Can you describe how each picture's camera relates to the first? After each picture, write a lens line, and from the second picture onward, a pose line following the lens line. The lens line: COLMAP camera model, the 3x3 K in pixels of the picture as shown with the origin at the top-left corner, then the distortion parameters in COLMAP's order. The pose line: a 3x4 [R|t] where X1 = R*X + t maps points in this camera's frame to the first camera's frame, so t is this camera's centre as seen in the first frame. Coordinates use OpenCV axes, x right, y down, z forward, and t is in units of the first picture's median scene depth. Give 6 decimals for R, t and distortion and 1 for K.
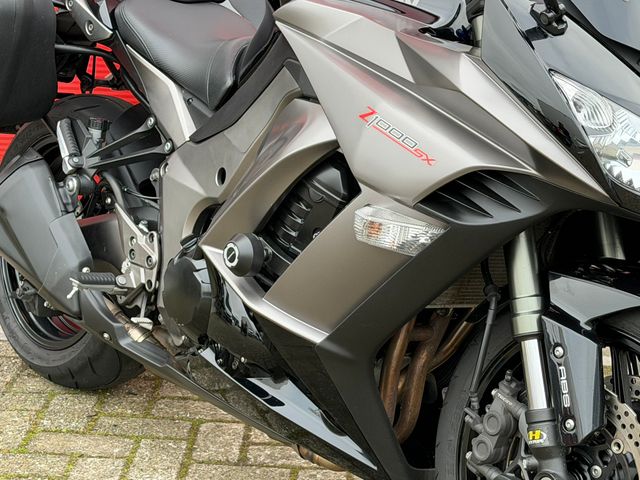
lens RADIAL K [[1512.9, 0, 324.0], [0, 1512.9, 242.9], [0, 0, 1]] dist [0.140925, 0.000000]
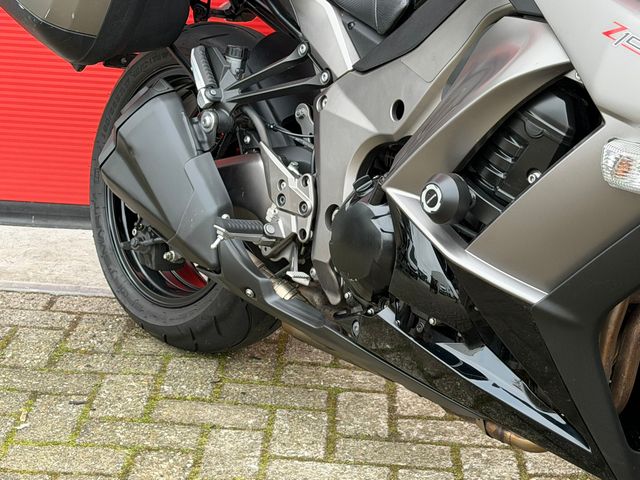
lens RADIAL K [[1512.9, 0, 324.5], [0, 1512.9, 238.9], [0, 0, 1]] dist [0.140925, 0.000000]
pose [[0.999856, 0.016623, 0.003437, -0.115042], [-0.016685, 0.999681, 0.018944, 0.014489], [-0.003121, -0.018999, 0.999815, 0.136219]]
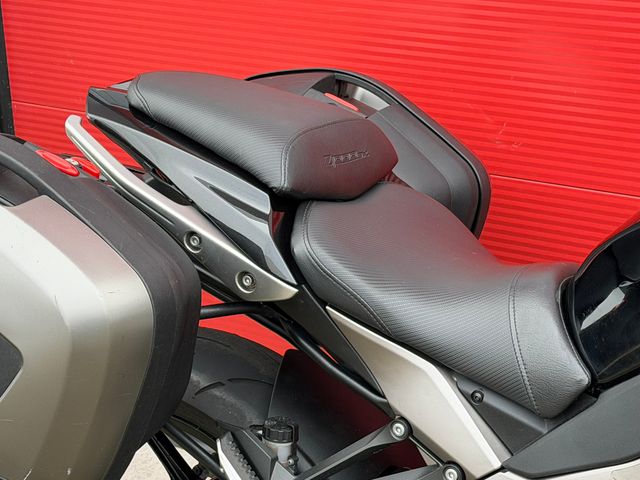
lens RADIAL K [[1512.9, 0, 316.6], [0, 1512.9, 239.4], [0, 0, 1]] dist [0.140925, 0.000000]
pose [[0.945881, -0.185768, 0.266080, -0.327817], [0.155621, 0.979171, 0.130411, -0.267718], [-0.284764, -0.081946, 0.955089, 0.488436]]
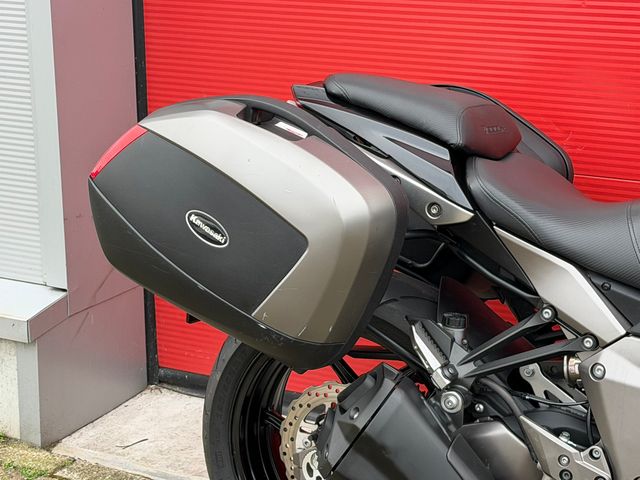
lens RADIAL K [[1512.9, 0, 316.6], [0, 1512.9, 242.7], [0, 0, 1]] dist [0.140925, 0.000000]
pose [[0.926473, -0.158617, 0.341305, -0.578748], [0.147415, 0.987332, 0.058690, -0.210648], [-0.346291, -0.004061, 0.938118, 0.279381]]
